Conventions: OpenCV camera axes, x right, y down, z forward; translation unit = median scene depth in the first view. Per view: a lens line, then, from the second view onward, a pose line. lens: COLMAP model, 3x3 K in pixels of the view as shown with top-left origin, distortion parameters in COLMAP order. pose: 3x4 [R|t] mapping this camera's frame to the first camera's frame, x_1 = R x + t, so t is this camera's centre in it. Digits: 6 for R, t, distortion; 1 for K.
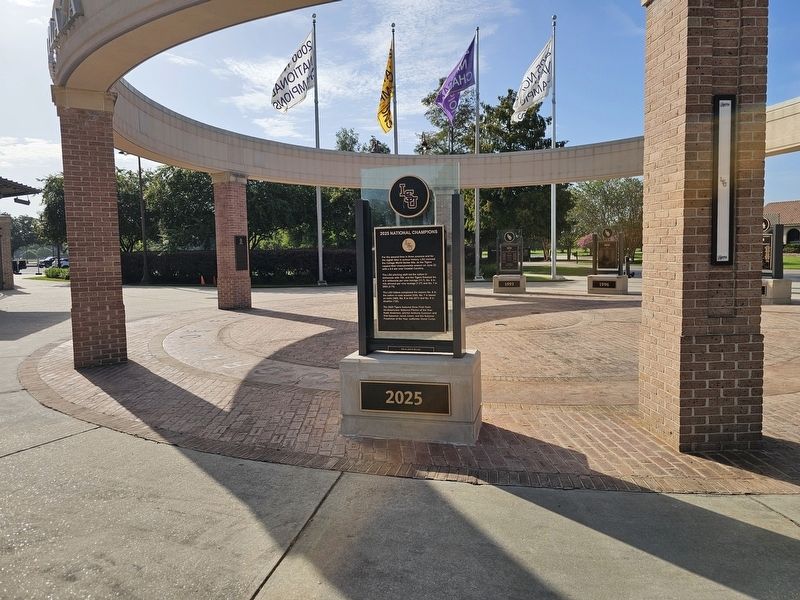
lens RADIAL K [[542.9, 0, 400.0], [0, 542.9, 300.0], [0, 0, 1]] dist [0.000807, -0.000362]
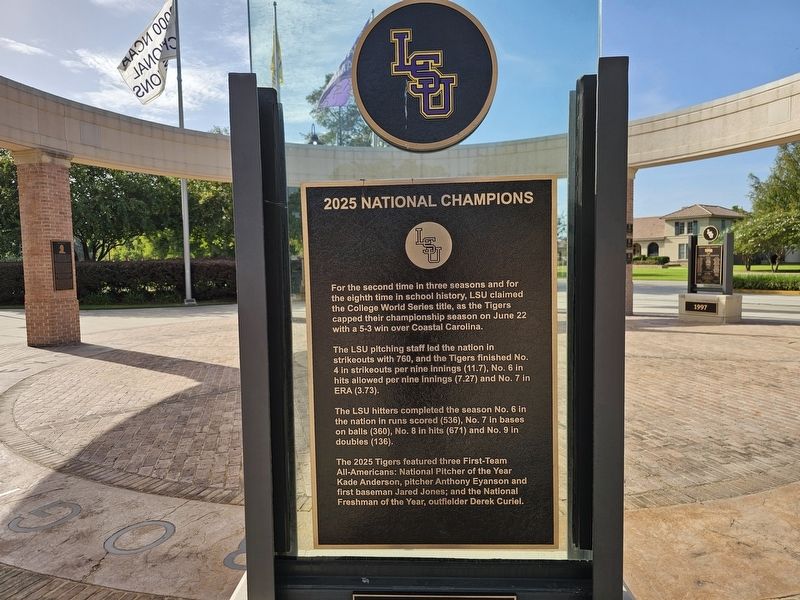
lens RADIAL K [[532.6, 0, 399.0], [0, 532.6, 305.9], [0, 0, 1]] dist [0.008244, 0.000601]
pose [[0.975825, -0.016436, 0.217936, -0.017300], [0.018430, 0.999805, -0.007117, -0.019587], [-0.217777, 0.010962, 0.975937, 0.211144]]
